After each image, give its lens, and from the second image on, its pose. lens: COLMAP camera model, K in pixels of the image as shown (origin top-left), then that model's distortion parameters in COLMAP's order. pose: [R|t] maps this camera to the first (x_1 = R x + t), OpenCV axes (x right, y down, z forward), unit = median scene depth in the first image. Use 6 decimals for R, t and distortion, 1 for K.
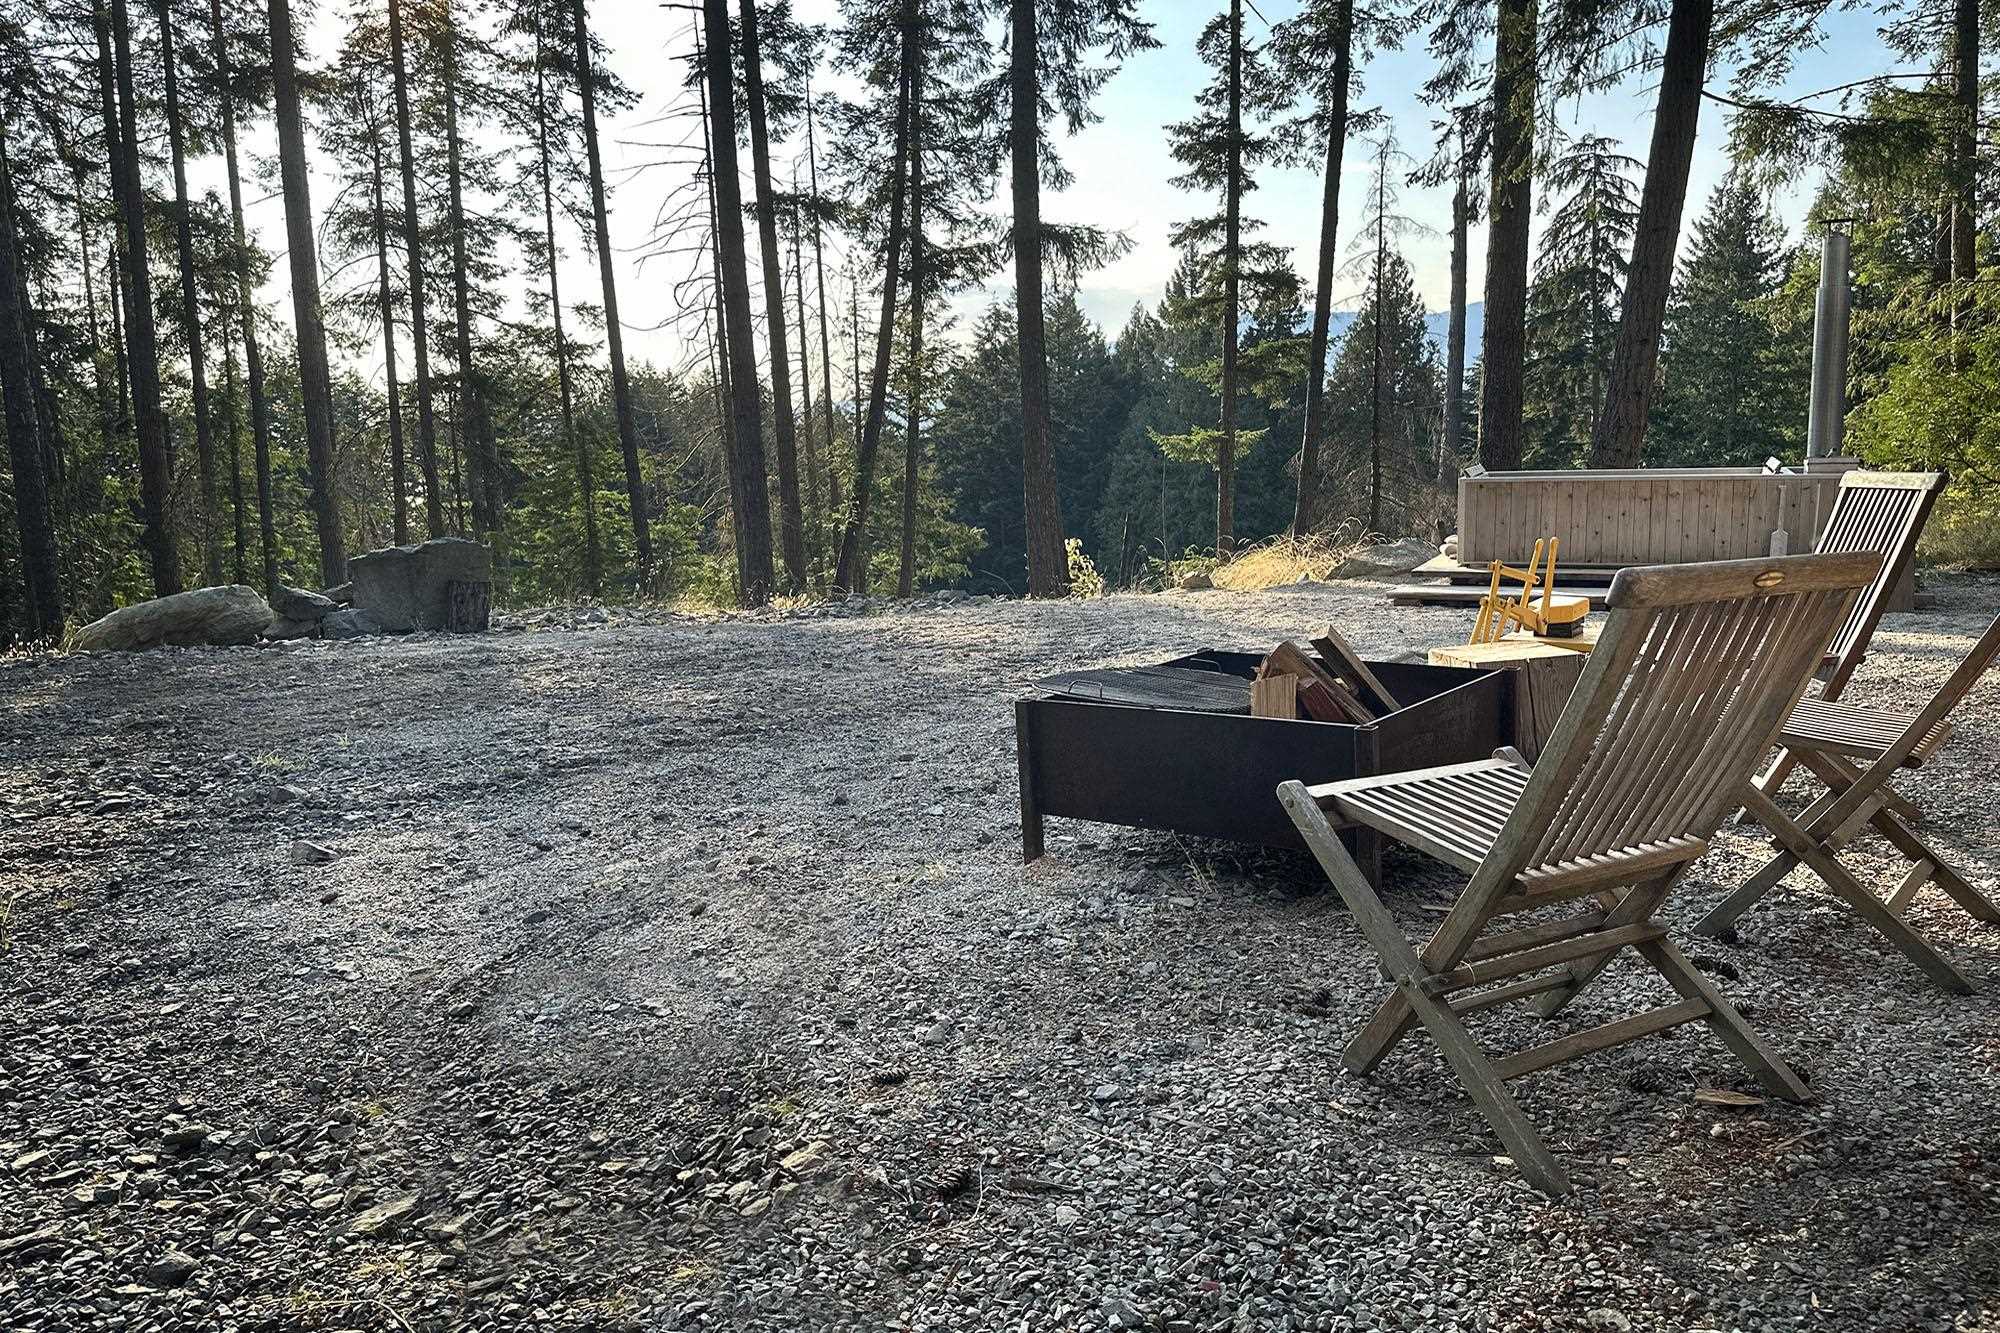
lens RADIAL K [[1396.3, 0, 1001.7], [0, 1396.3, 695.5], [0, 0, 1]] dist [0.058200, -0.086764]
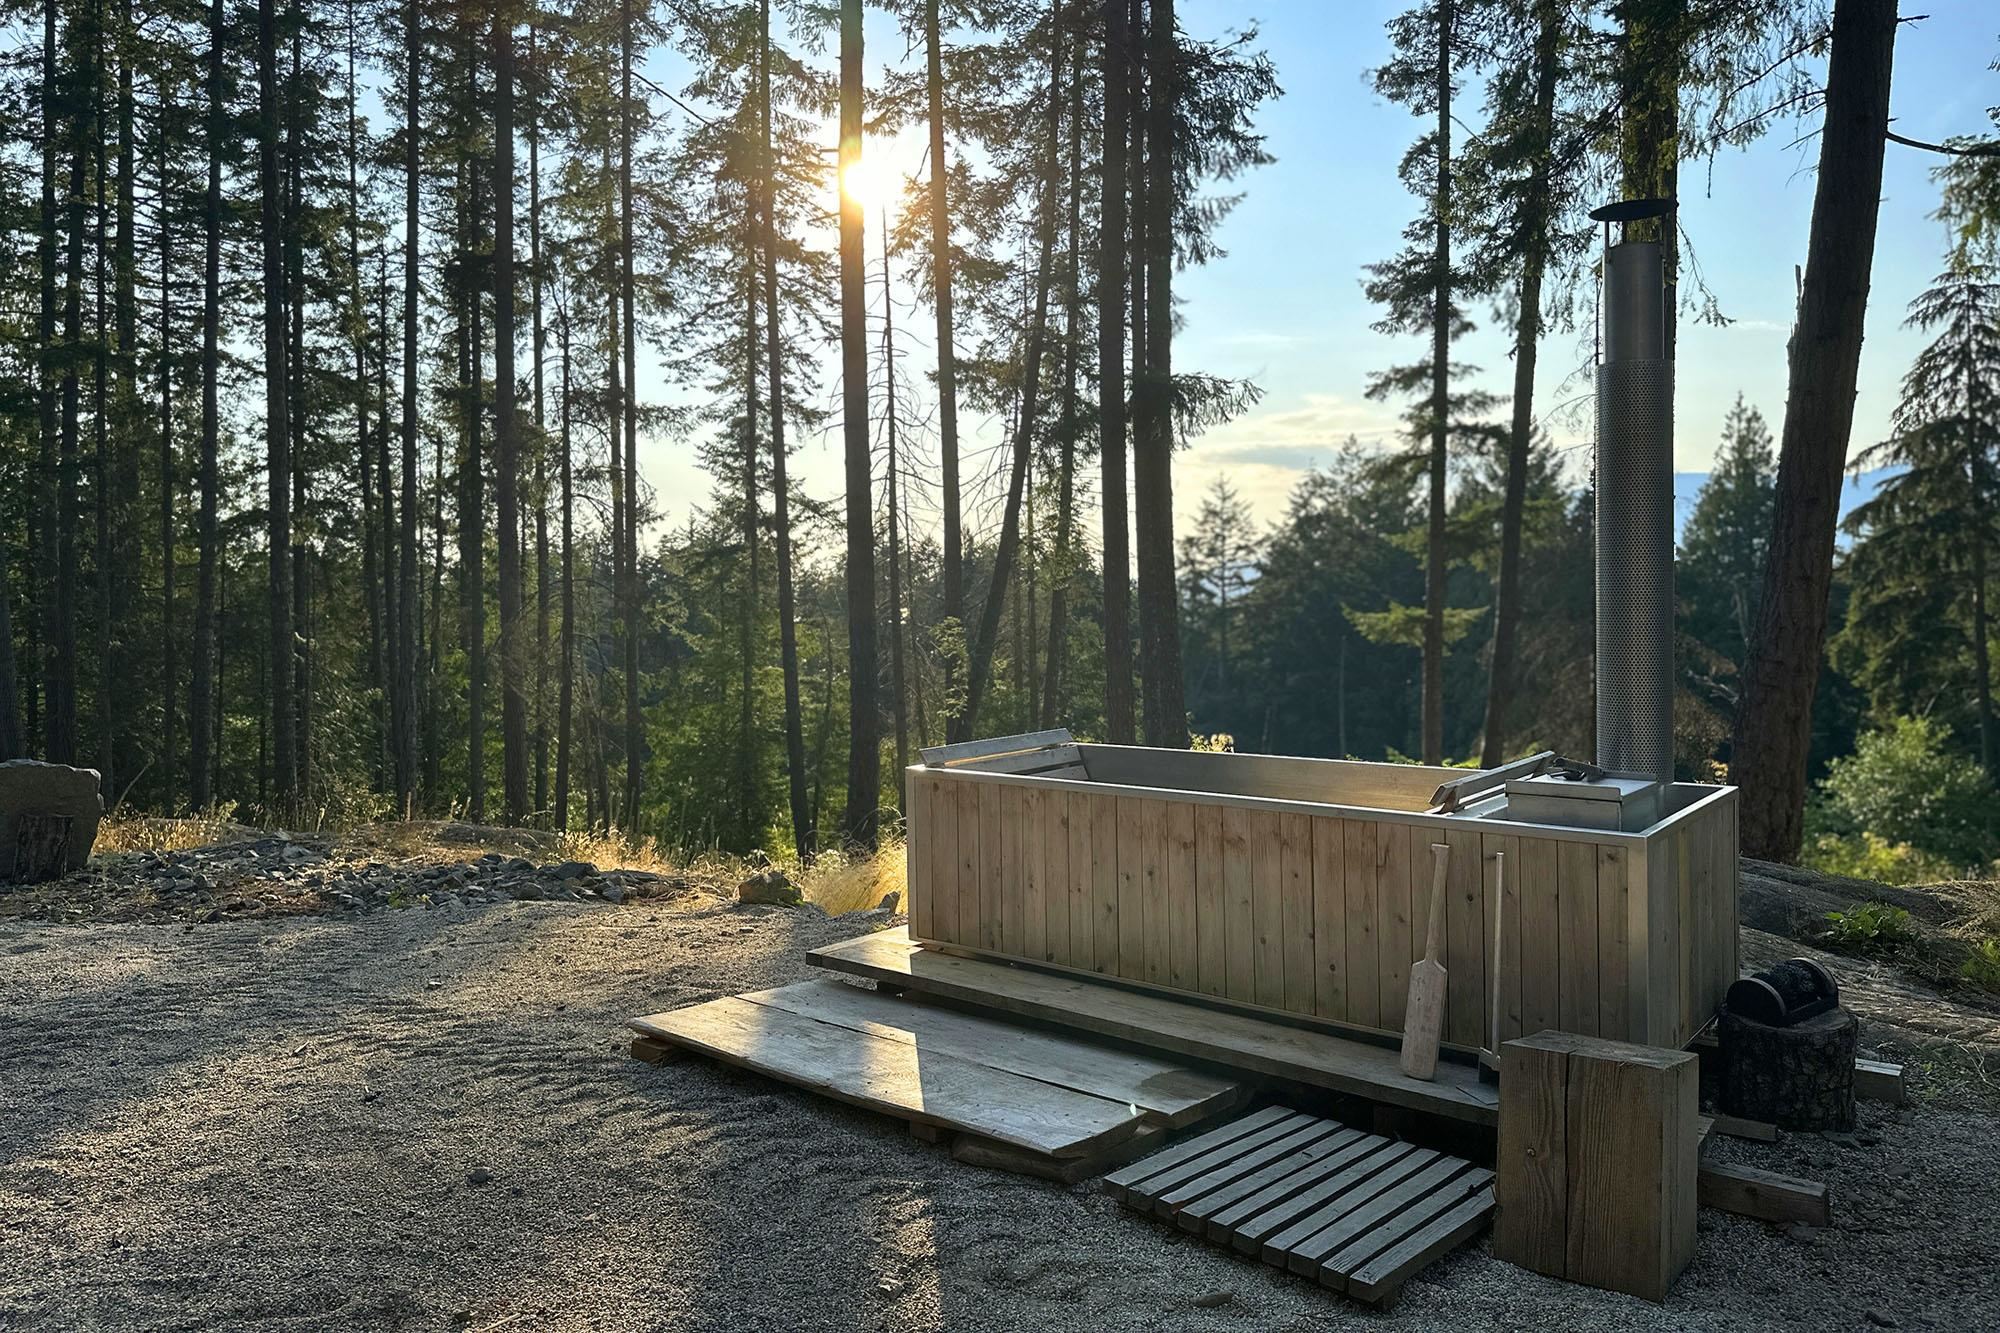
lens RADIAL K [[1396.3, 0, 1001.7], [0, 1396.3, 695.5], [0, 0, 1]] dist [0.058200, -0.086764]
pose [[0.966990, 0.027746, -0.253297, 0.126010], [-0.056831, 0.992499, -0.108242, -0.032106], [0.248394, 0.119064, 0.961314, 0.134779]]
